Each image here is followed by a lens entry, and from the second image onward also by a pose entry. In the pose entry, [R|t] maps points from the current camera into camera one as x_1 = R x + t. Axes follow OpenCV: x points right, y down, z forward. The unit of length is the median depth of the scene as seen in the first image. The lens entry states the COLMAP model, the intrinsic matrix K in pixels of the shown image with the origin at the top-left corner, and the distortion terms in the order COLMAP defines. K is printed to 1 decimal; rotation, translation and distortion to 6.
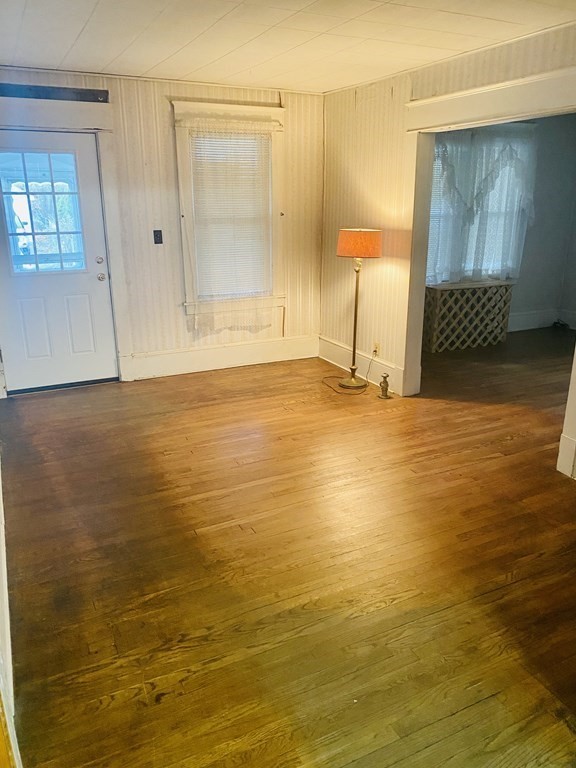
lens RADIAL K [[580.5, 0, 288.0], [0, 580.5, 384.0], [0, 0, 1]] dist [-0.003126, -0.000297]
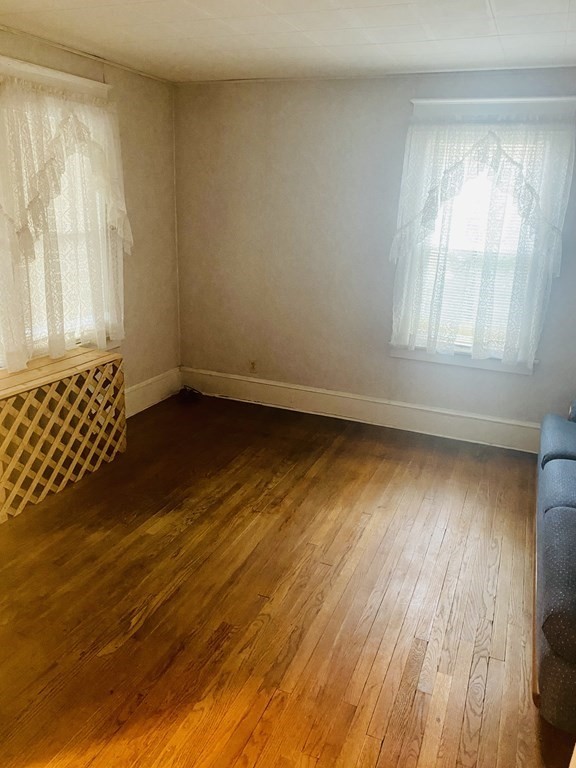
lens RADIAL K [[580.5, 0, 288.0], [0, 580.5, 384.0], [0, 0, 1]] dist [-0.003126, -0.000297]
pose [[0.745339, -0.174807, 0.643360, 0.131249], [0.165785, 0.983298, 0.075108, -0.163704], [-0.645744, 0.050679, 0.761871, 0.452234]]
